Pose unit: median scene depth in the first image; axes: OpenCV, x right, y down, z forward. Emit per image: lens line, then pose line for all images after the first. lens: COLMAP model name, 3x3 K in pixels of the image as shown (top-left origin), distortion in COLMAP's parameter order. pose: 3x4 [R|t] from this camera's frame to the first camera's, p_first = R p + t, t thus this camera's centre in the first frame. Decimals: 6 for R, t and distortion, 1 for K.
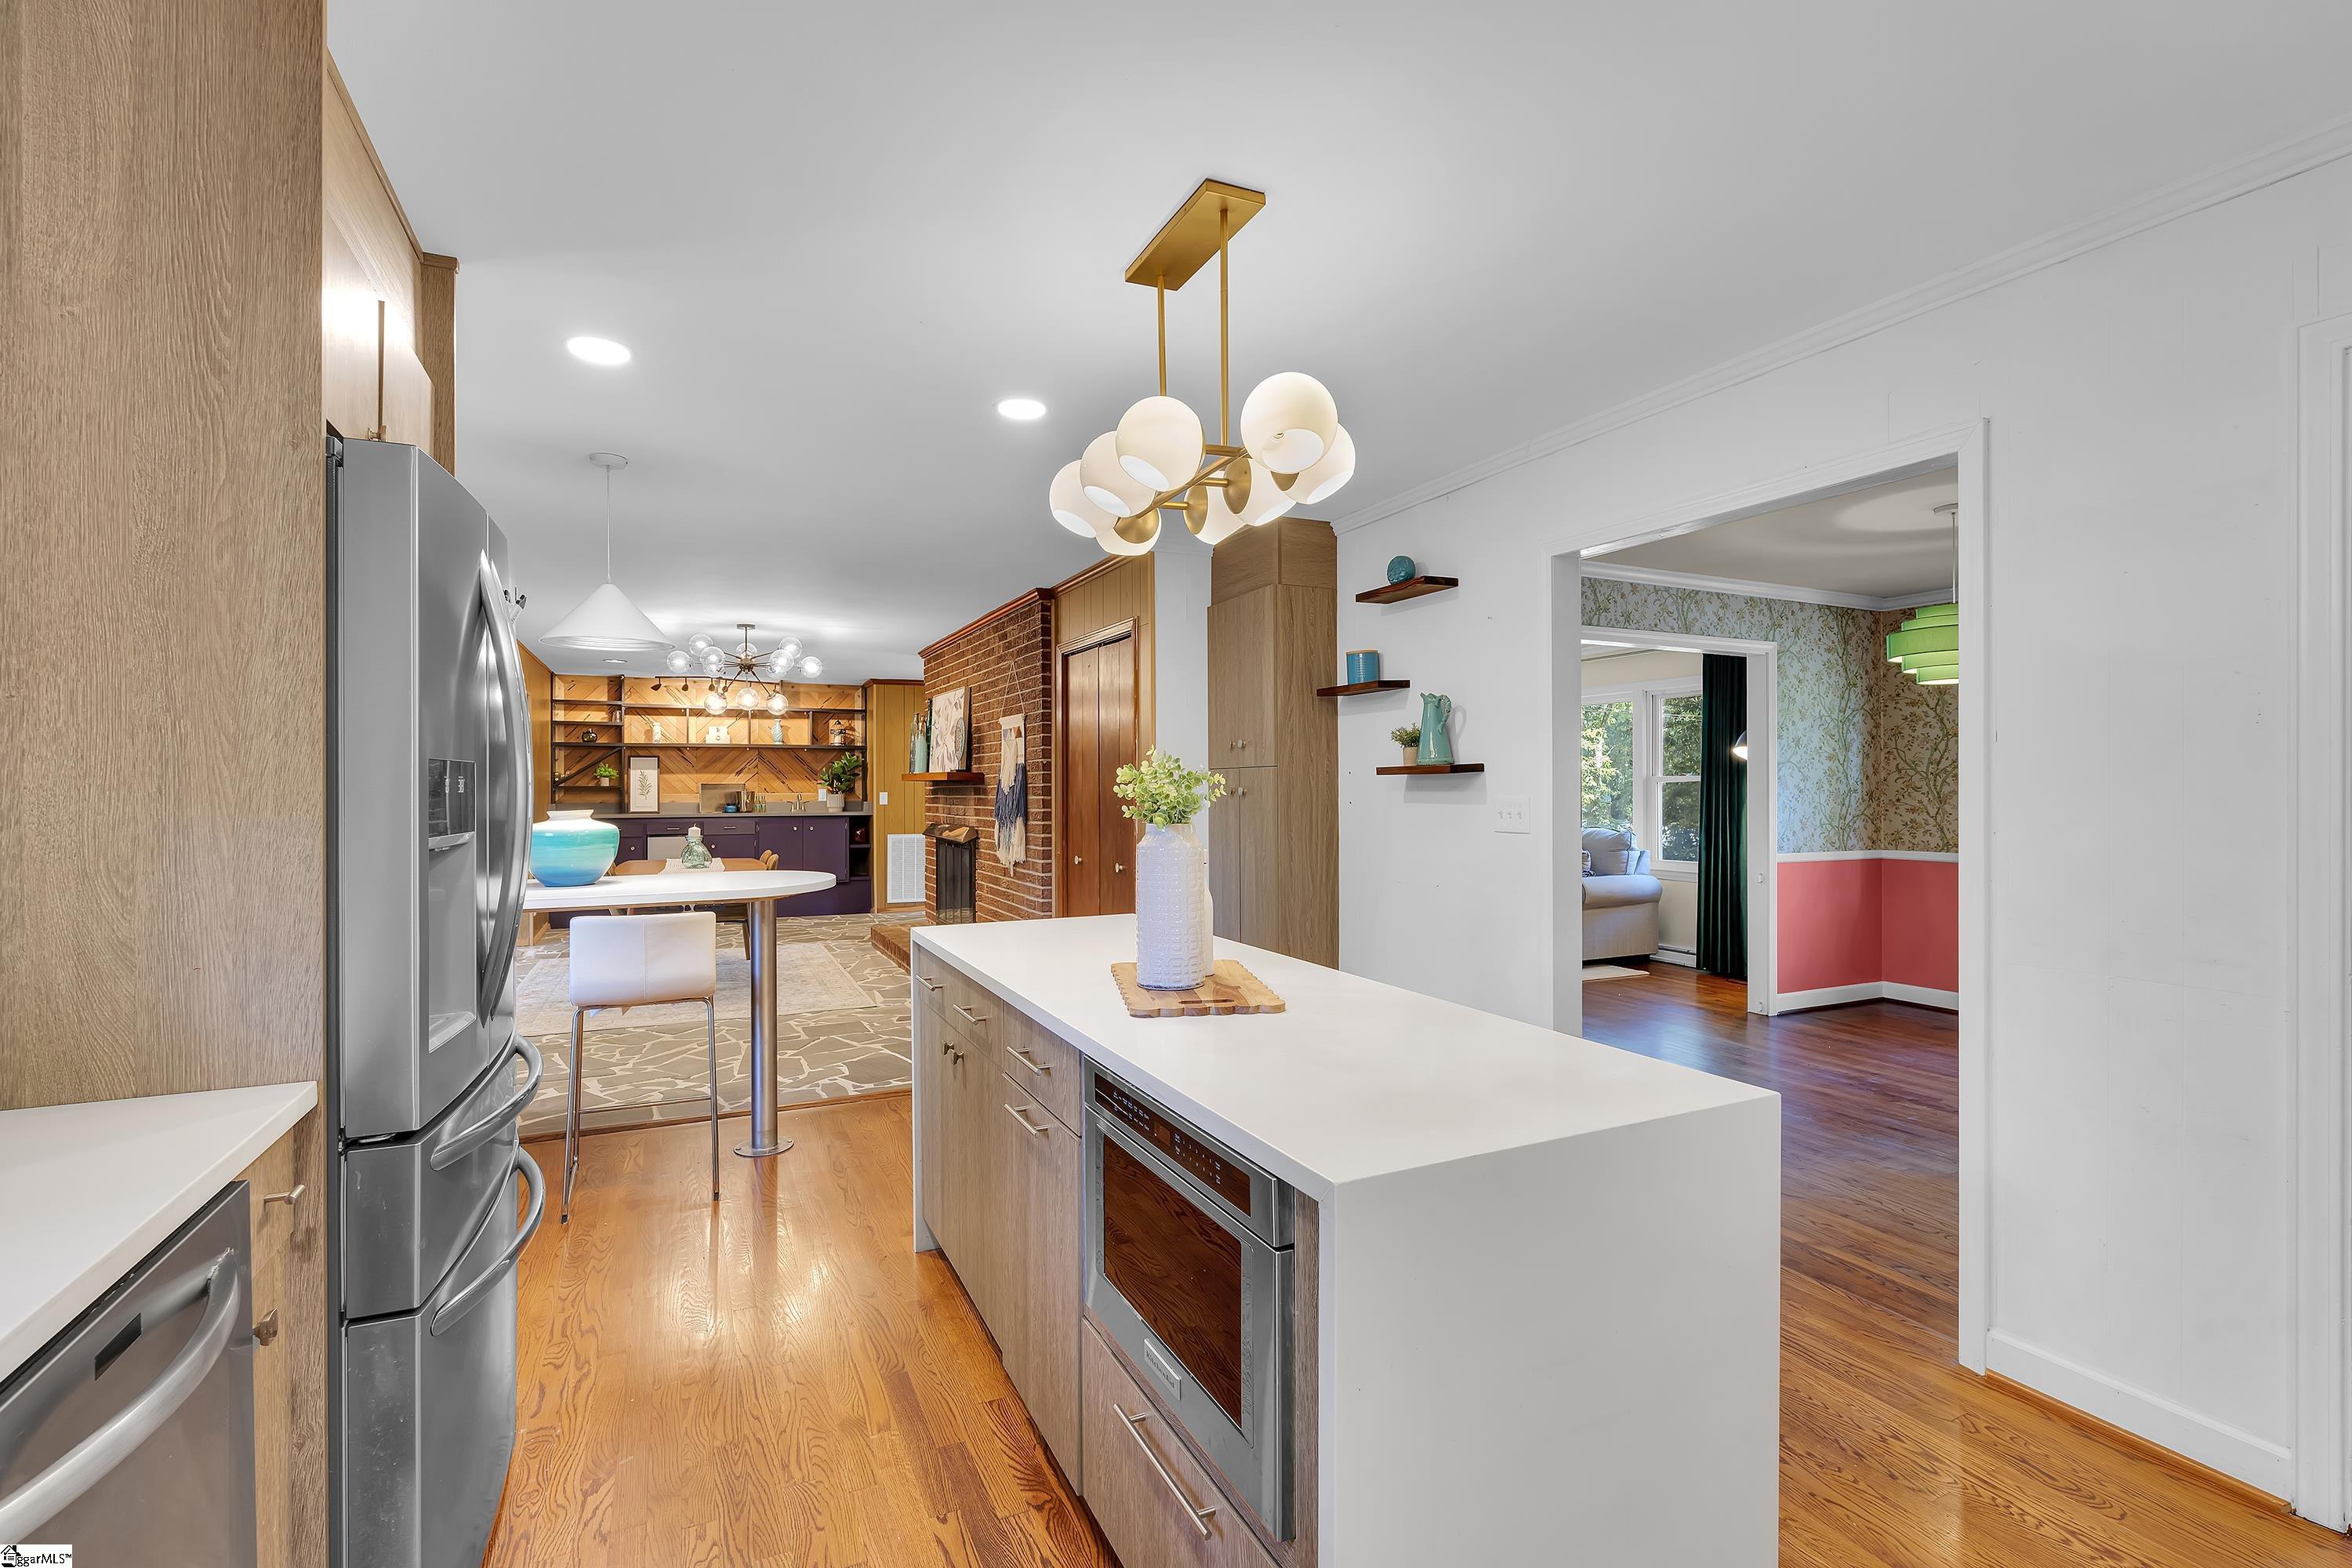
lens RADIAL K [[1050.5, 0, 1171.8], [0, 1050.5, 784.3], [0, 0, 1]] dist [-0.003452, -0.000084]
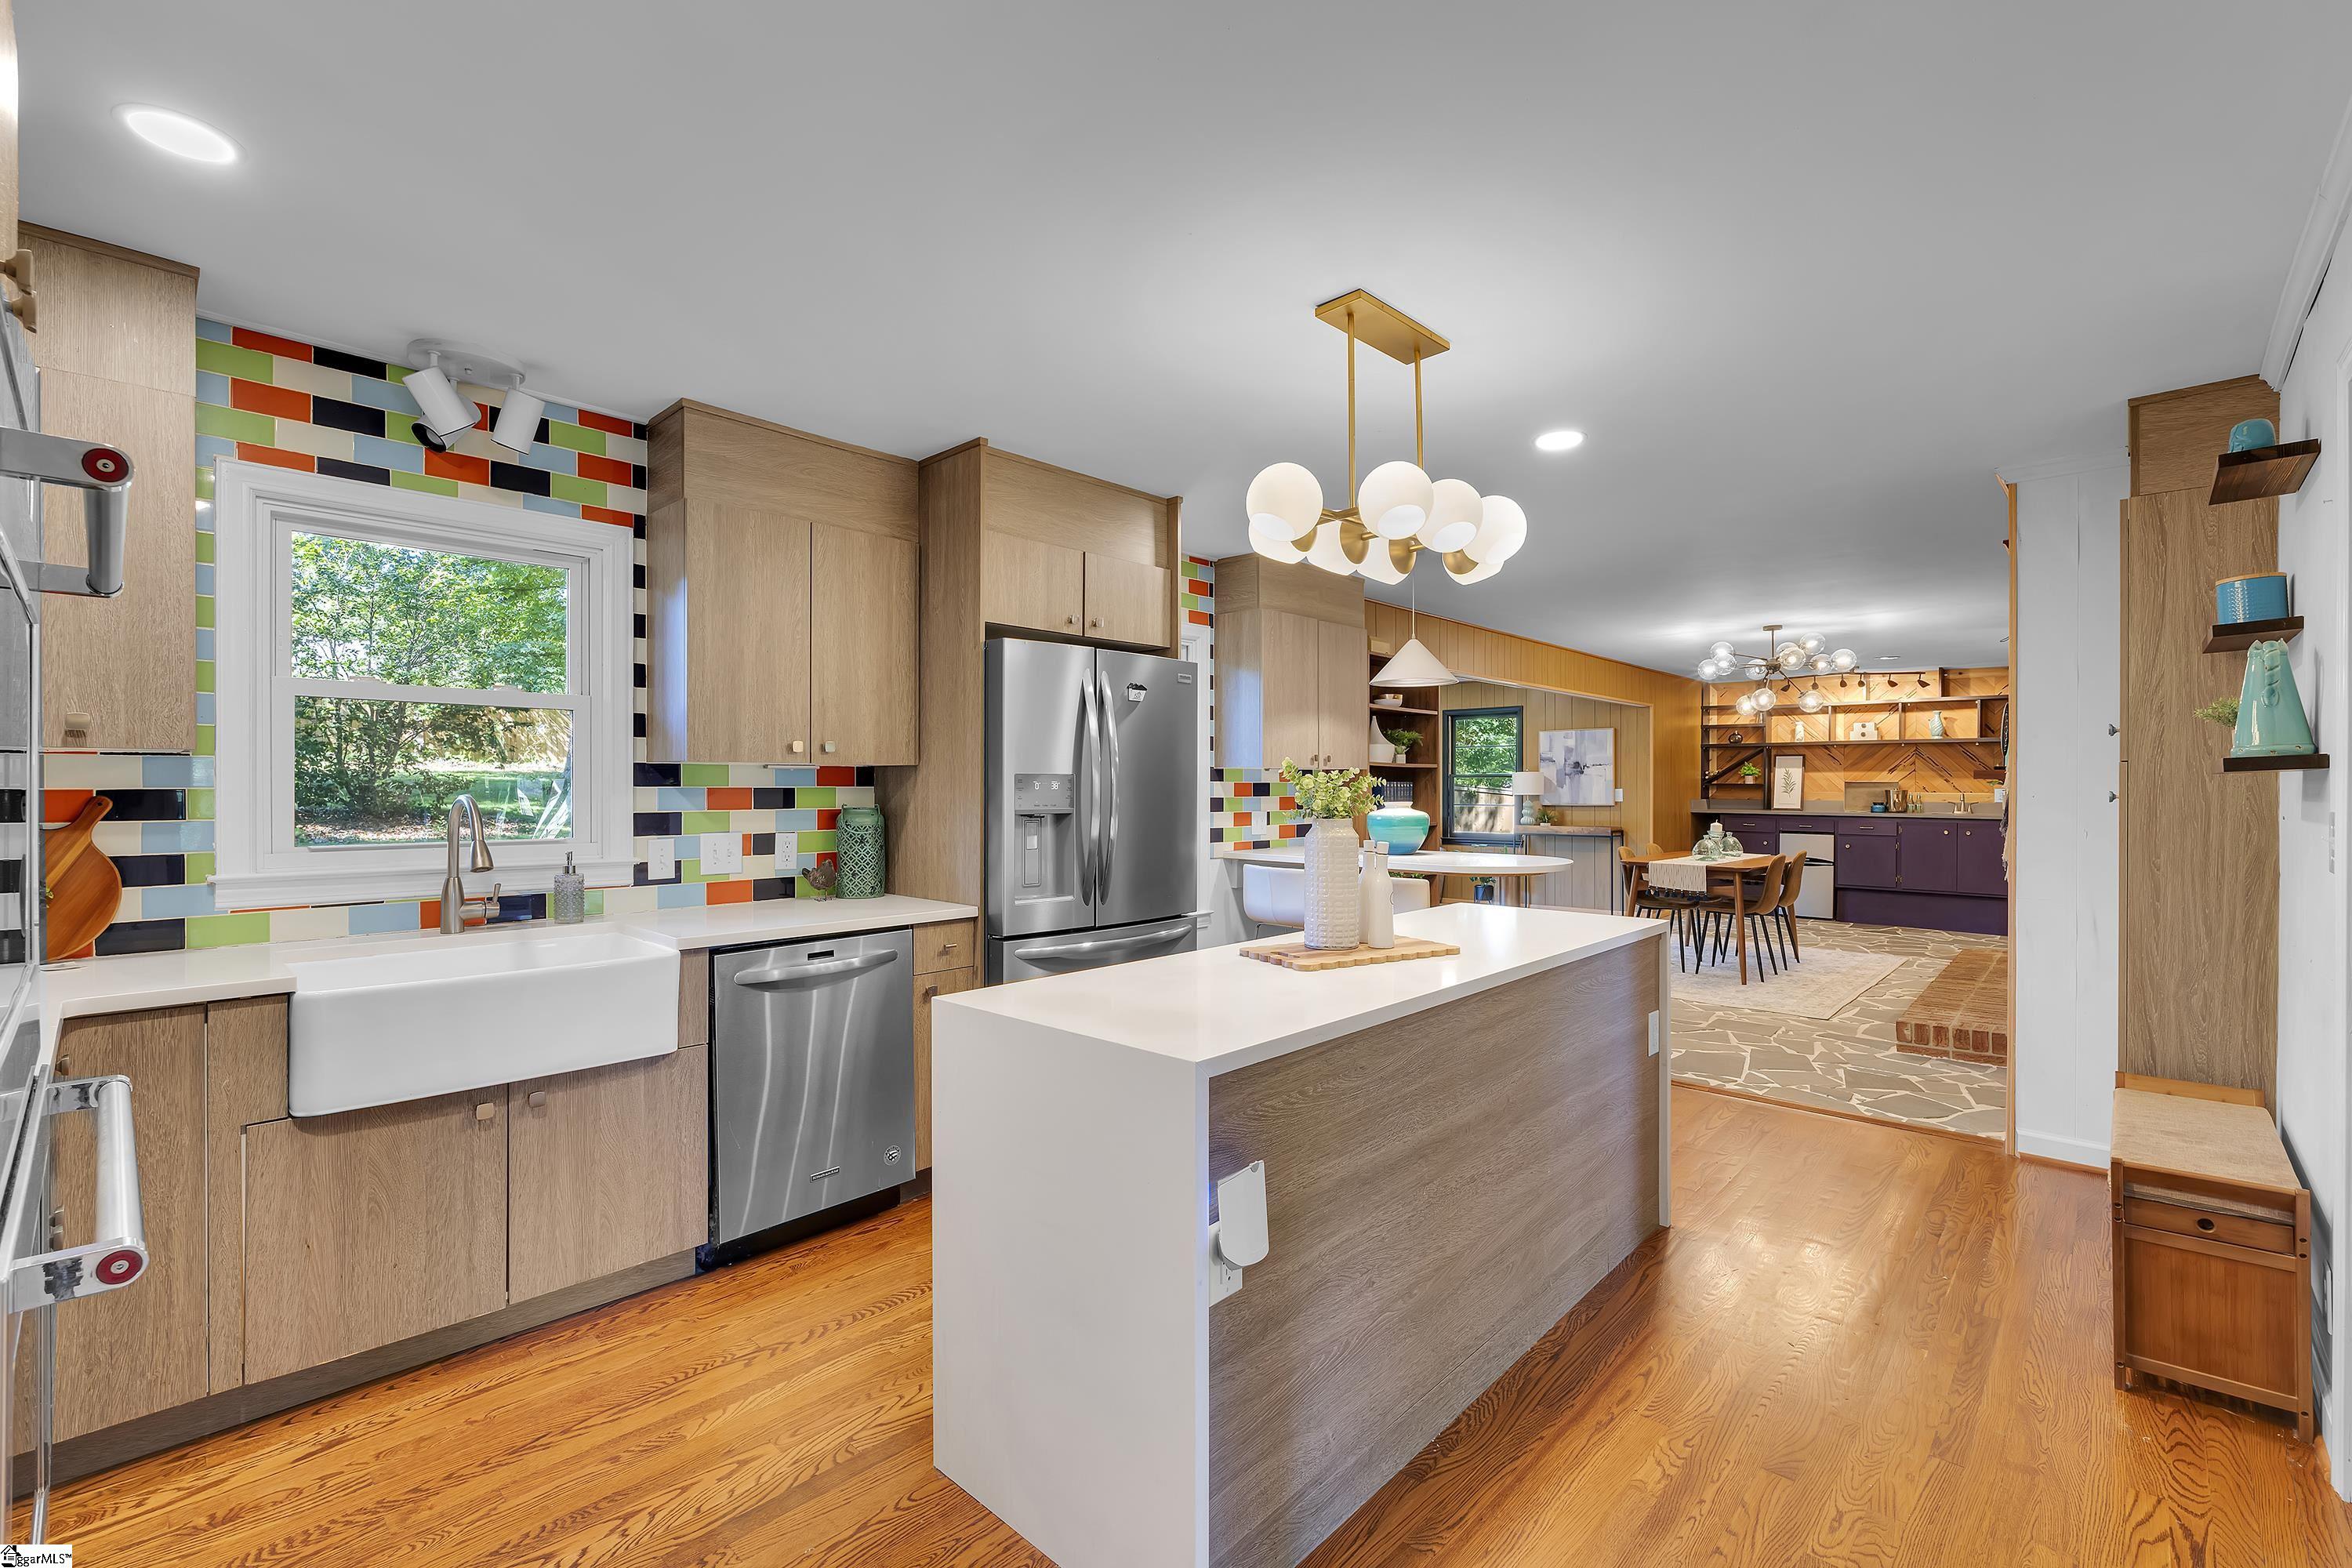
lens RADIAL K [[1017.7, 0, 1176.0], [0, 1017.7, 784.0], [0, 0, 1]] dist [-0.008769, 0.000266]
pose [[0.367532, 0.005264, -0.929996, 0.202494], [-0.002227, 0.999986, 0.004780, -0.001664], [0.930008, 0.000314, 0.367538, 0.071730]]
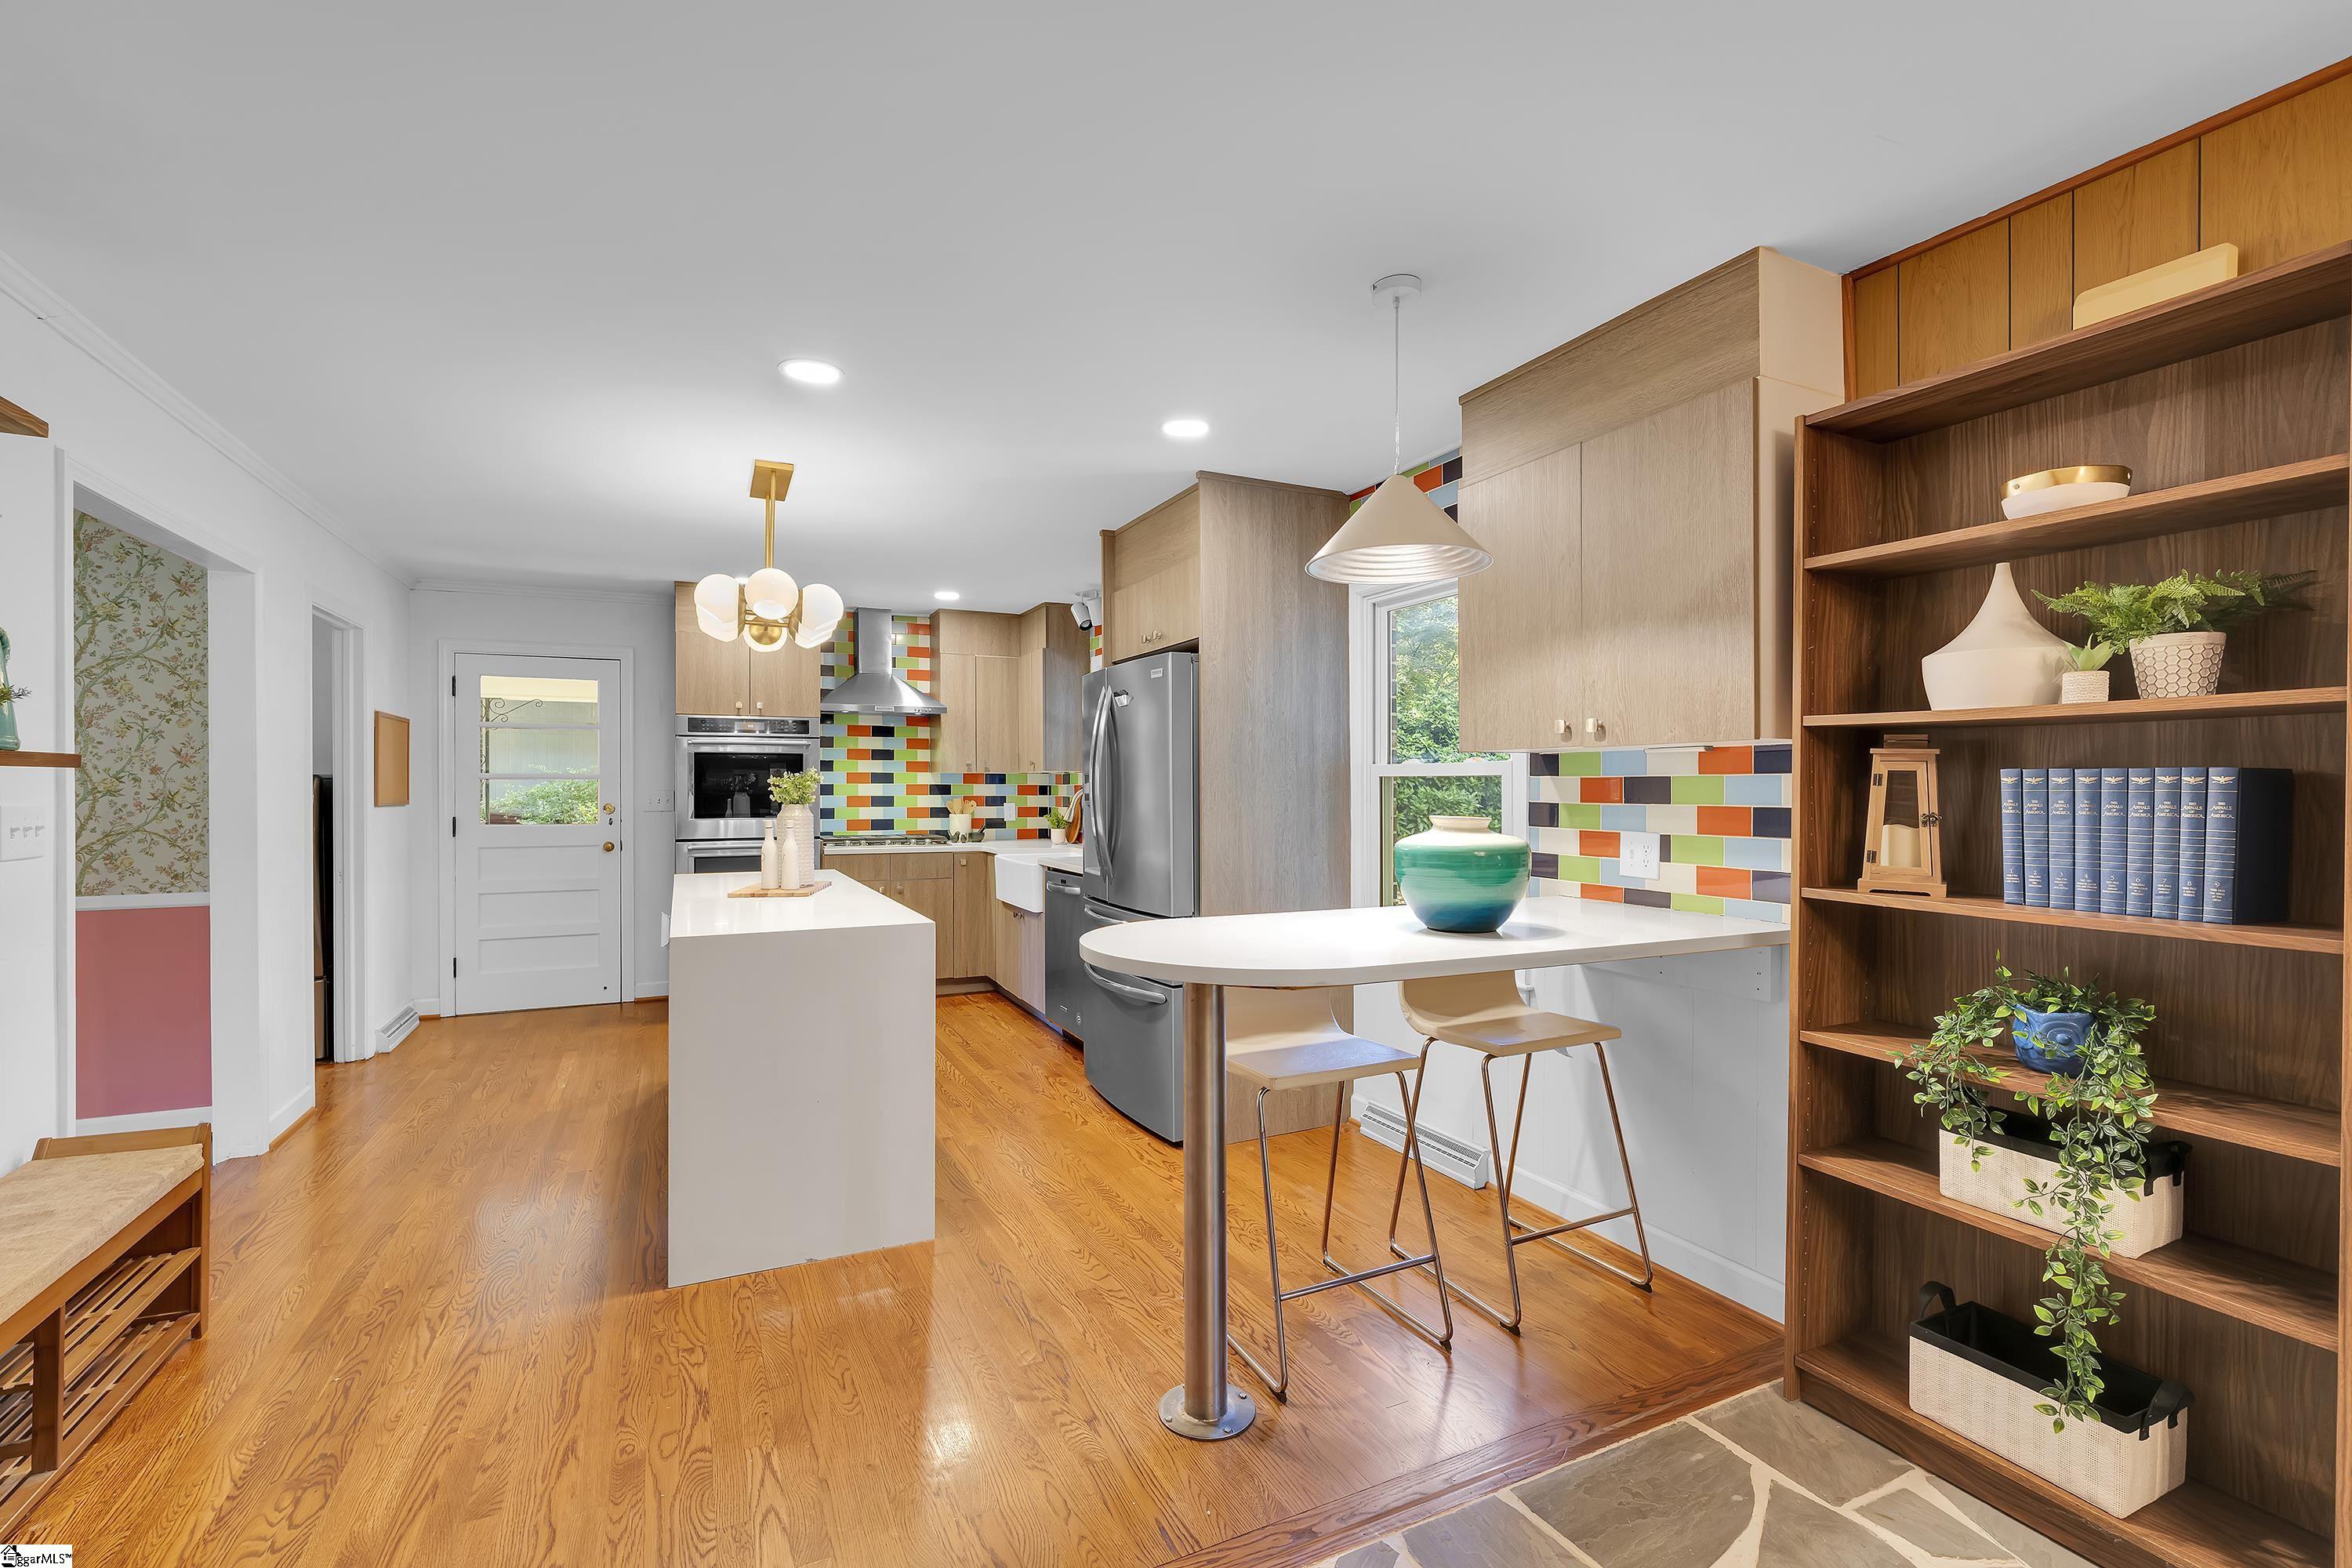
lens RADIAL K [[1031.2, 0, 1176.0], [0, 1031.2, 784.0], [0, 0, 1]] dist [-0.006313, 0.000049]
pose [[-0.999924, 0.007420, -0.009850, -0.128870], [0.007438, 0.999971, -0.001803, 0.001474], [0.009836, -0.001876, -0.999950, 0.553346]]
